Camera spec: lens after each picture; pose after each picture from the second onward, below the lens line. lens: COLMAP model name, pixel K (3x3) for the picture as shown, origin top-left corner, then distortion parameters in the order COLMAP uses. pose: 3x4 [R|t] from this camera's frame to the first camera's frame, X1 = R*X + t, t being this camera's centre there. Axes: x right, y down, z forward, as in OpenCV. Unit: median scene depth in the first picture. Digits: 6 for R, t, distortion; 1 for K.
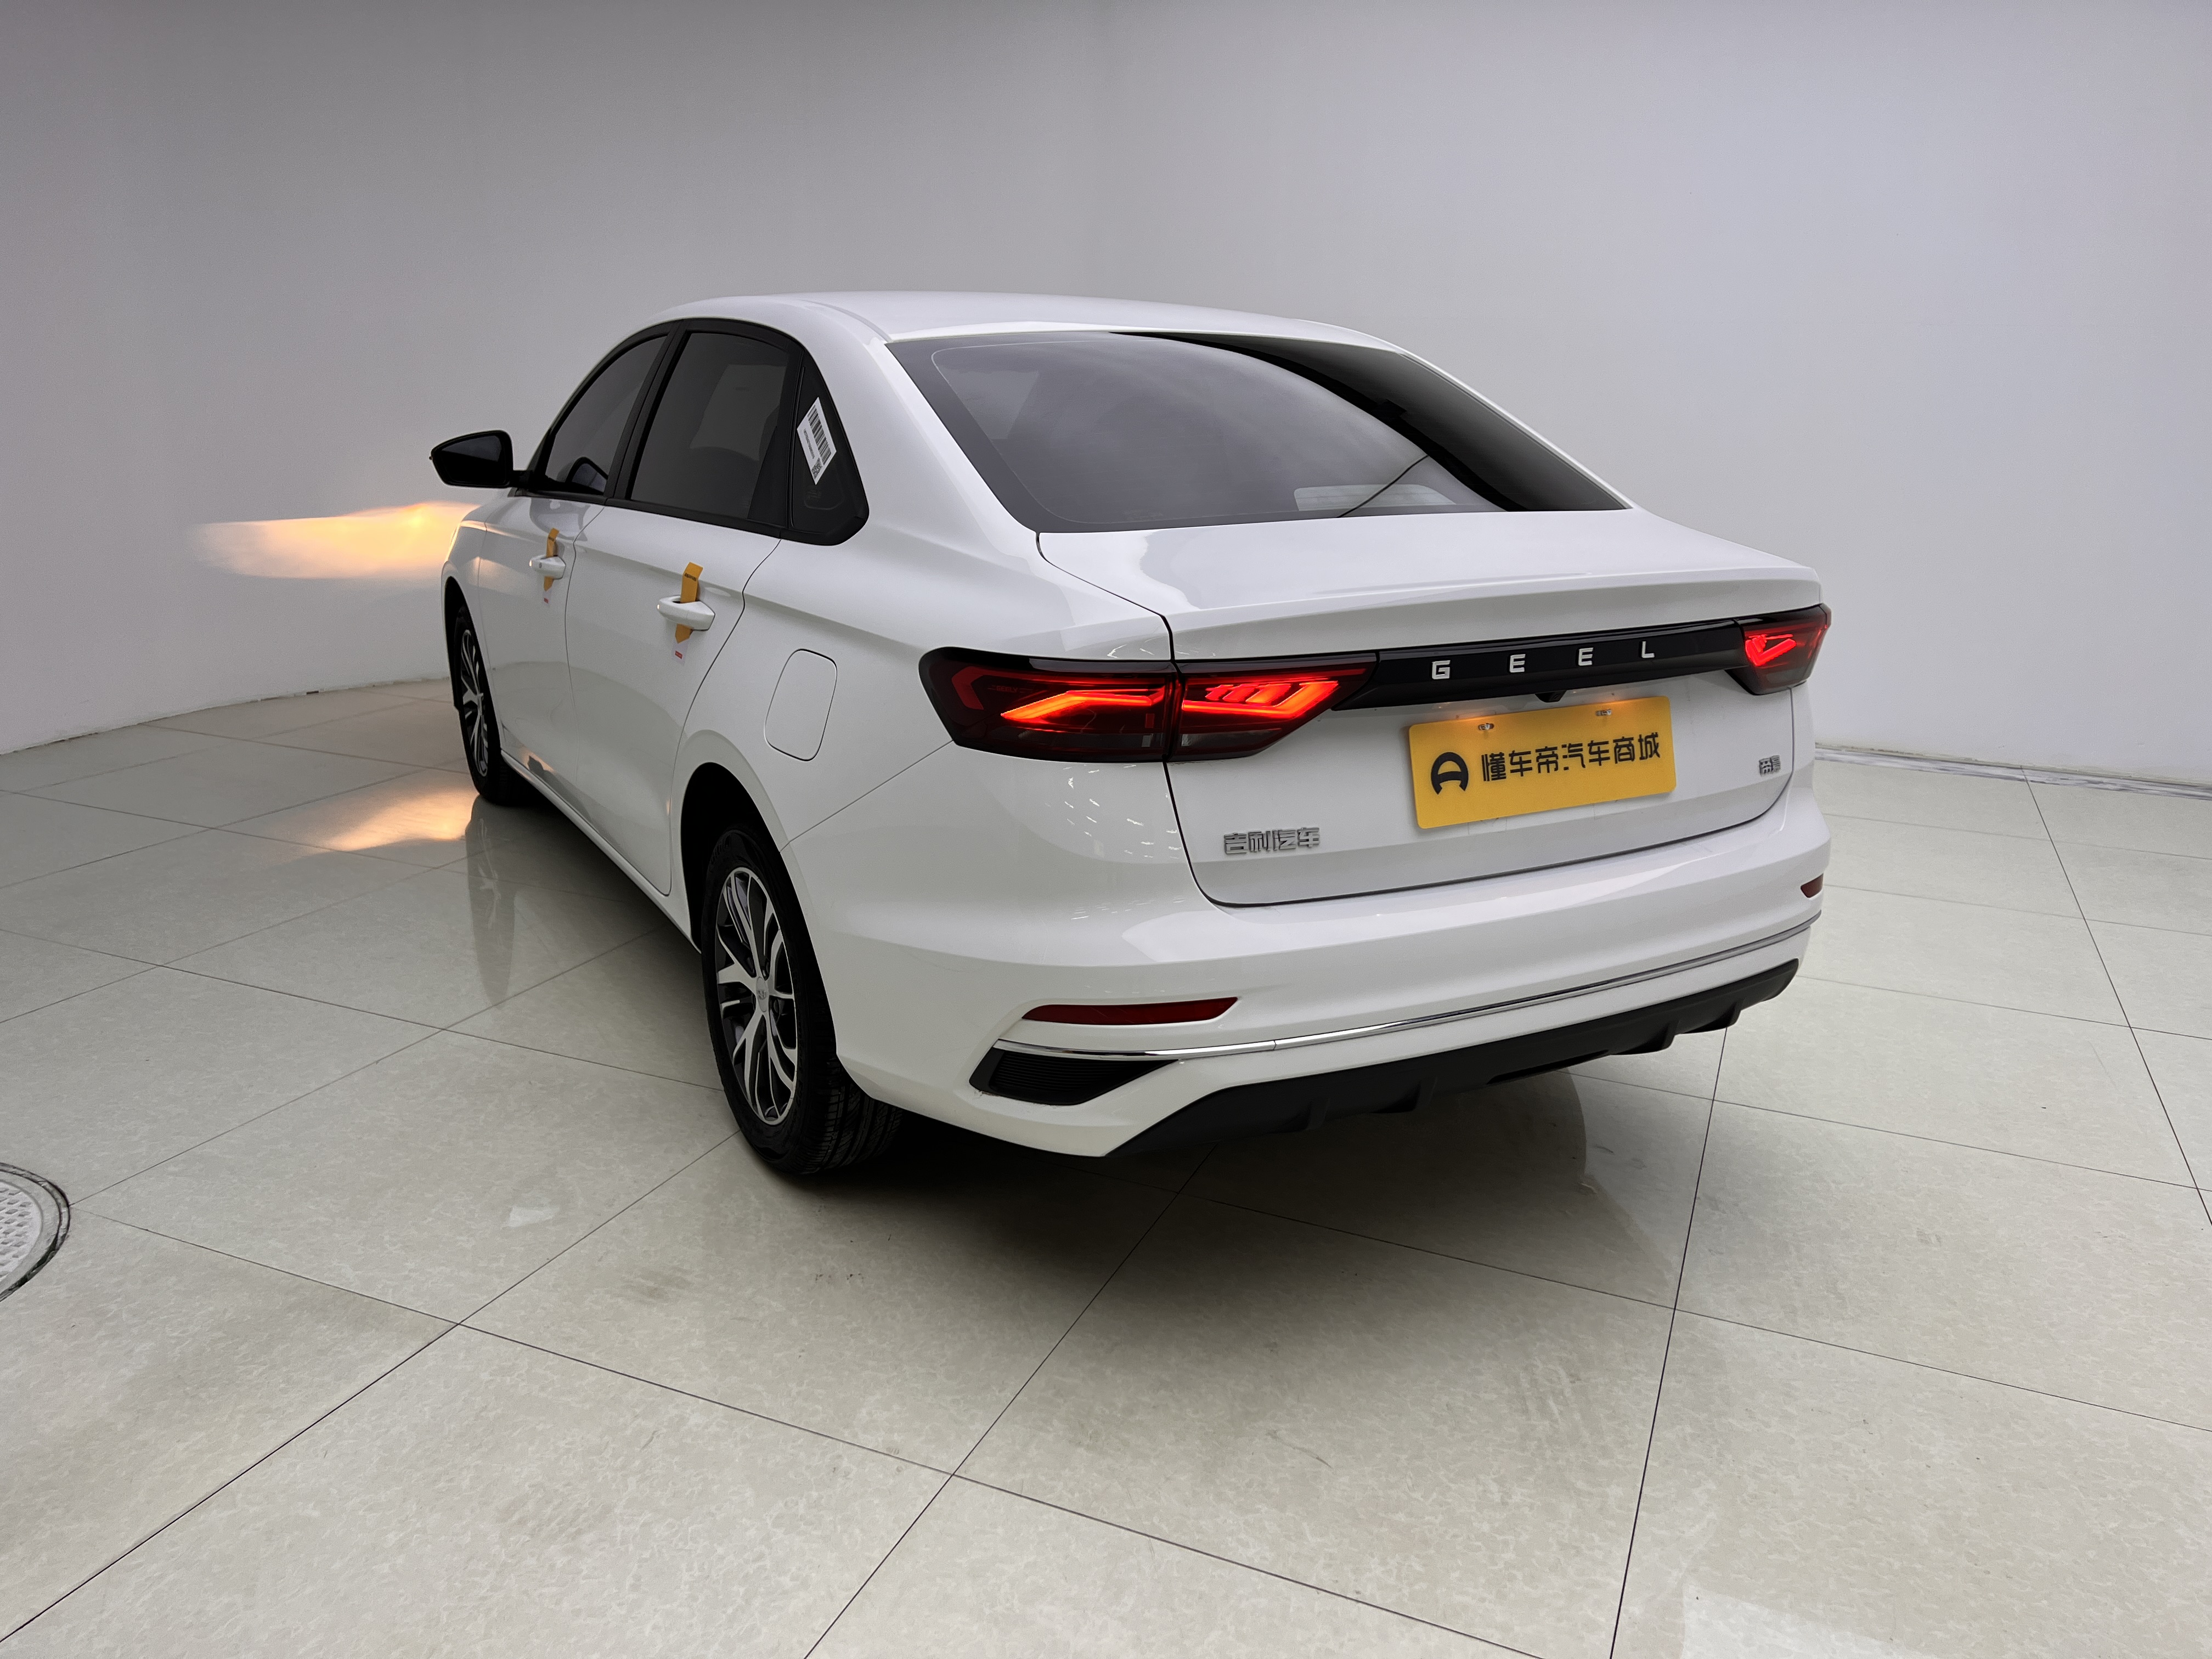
lens RADIAL K [[1663.2, 0, 1114.3], [0, 1663.2, 814.0], [0, 0, 1]] dist [0.057387, -0.055057]
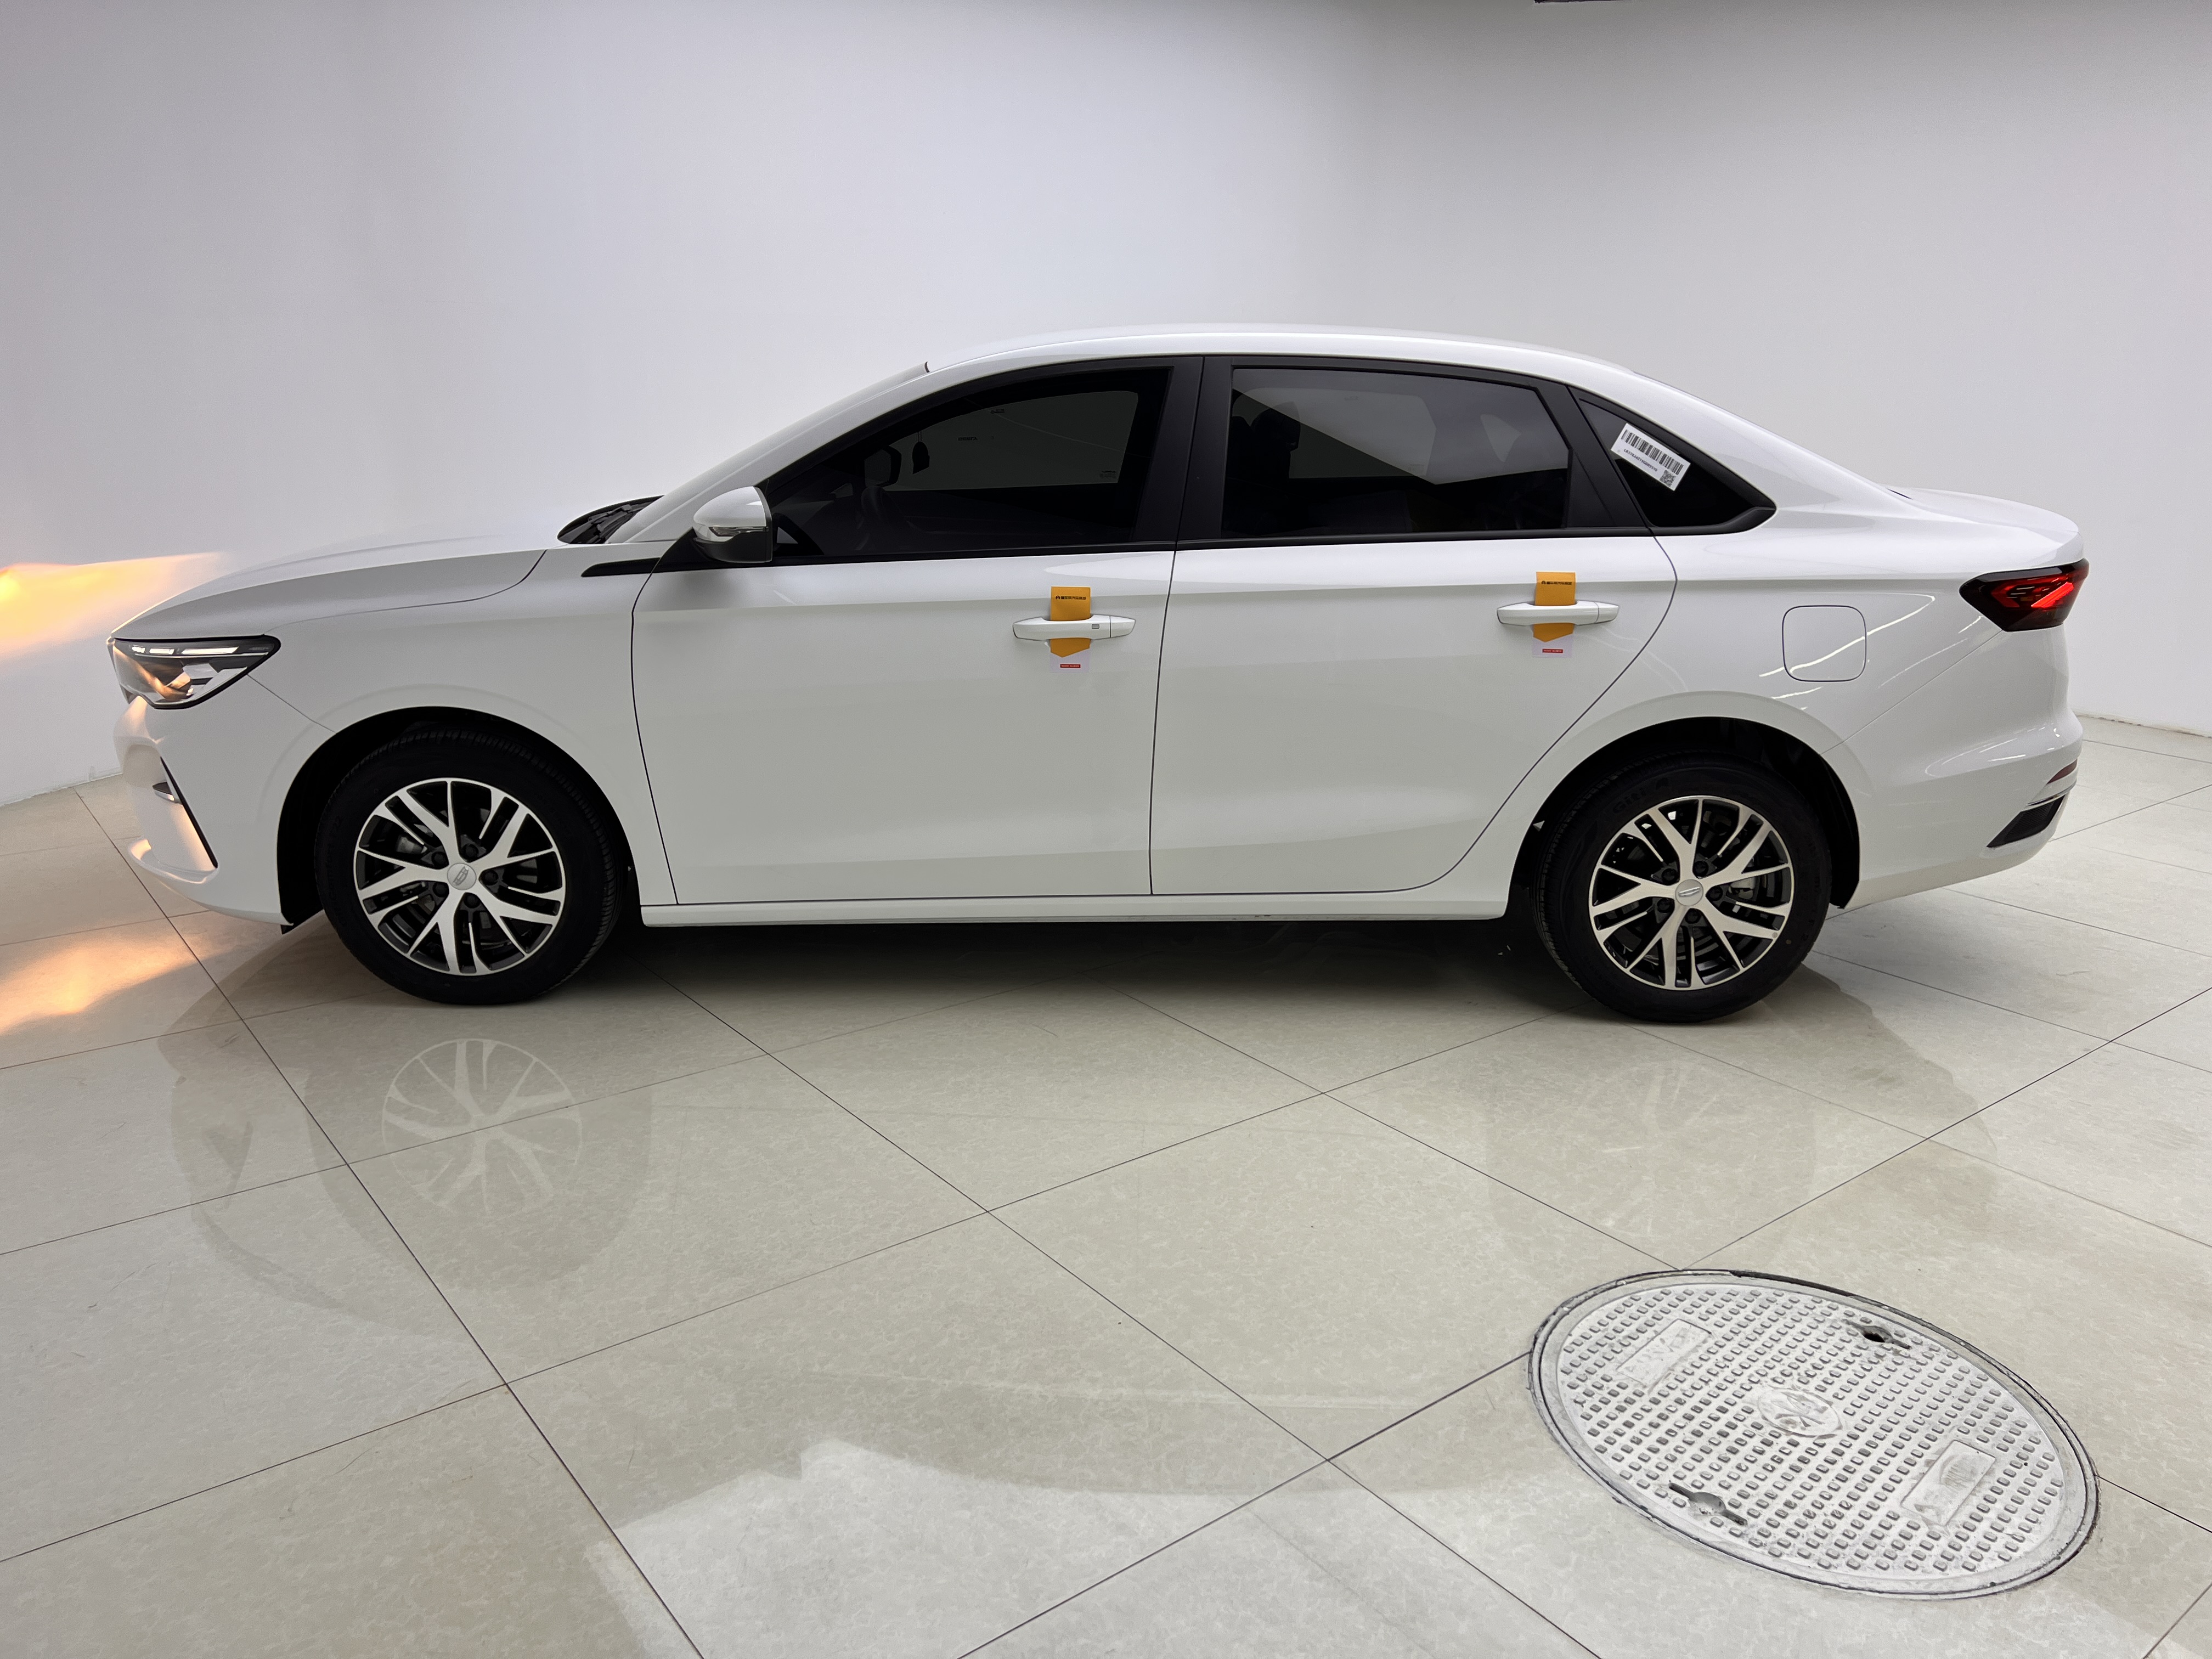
lens RADIAL K [[1663.2, 0, 1104.3], [0, 1663.2, 824.9], [0, 0, 1]] dist [0.057387, -0.055057]
pose [[0.480736, -0.254112, 0.839238, -1.866961], [0.223507, 0.960986, 0.162946, -0.314655], [-0.847902, 0.109242, 0.518777, 0.889830]]
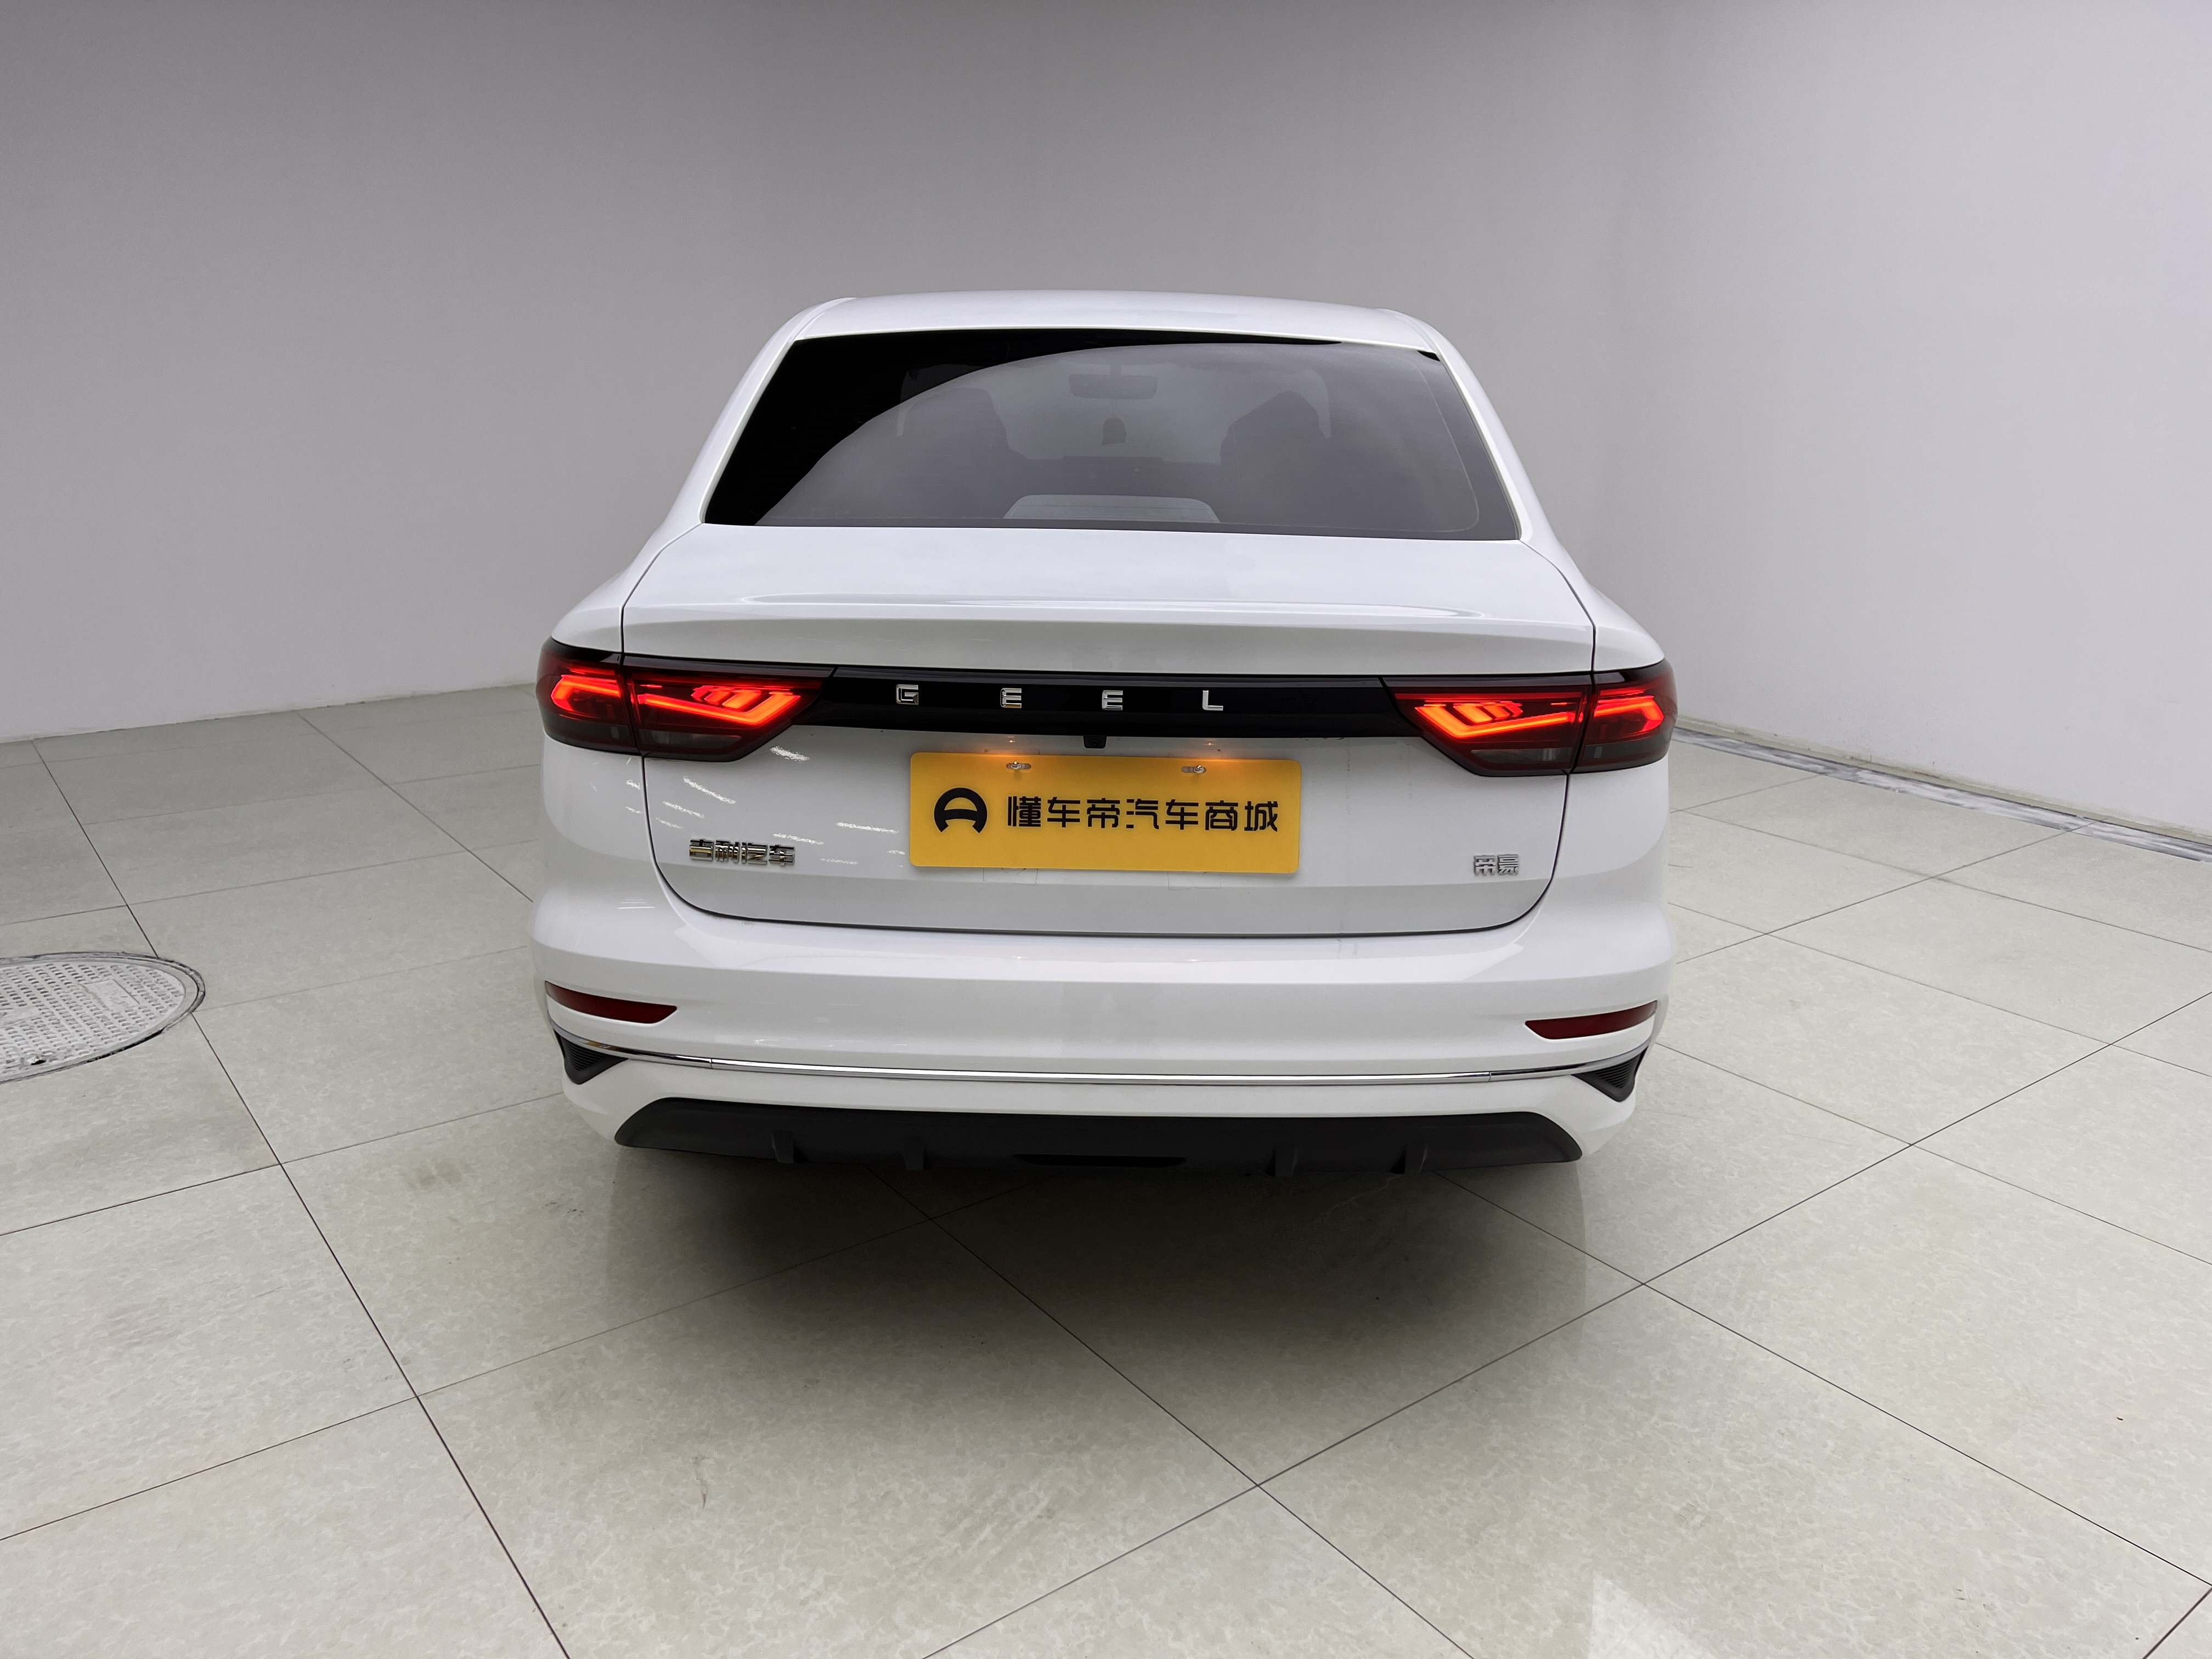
lens RADIAL K [[1663.2, 0, 1116.0], [0, 1663.2, 811.7], [0, 0, 1]] dist [0.057387, -0.055057]
pose [[0.870737, 0.132214, -0.473641, 0.698163], [-0.134716, 0.990465, 0.028821, -0.060929], [0.472935, 0.038711, 0.880246, 0.236704]]
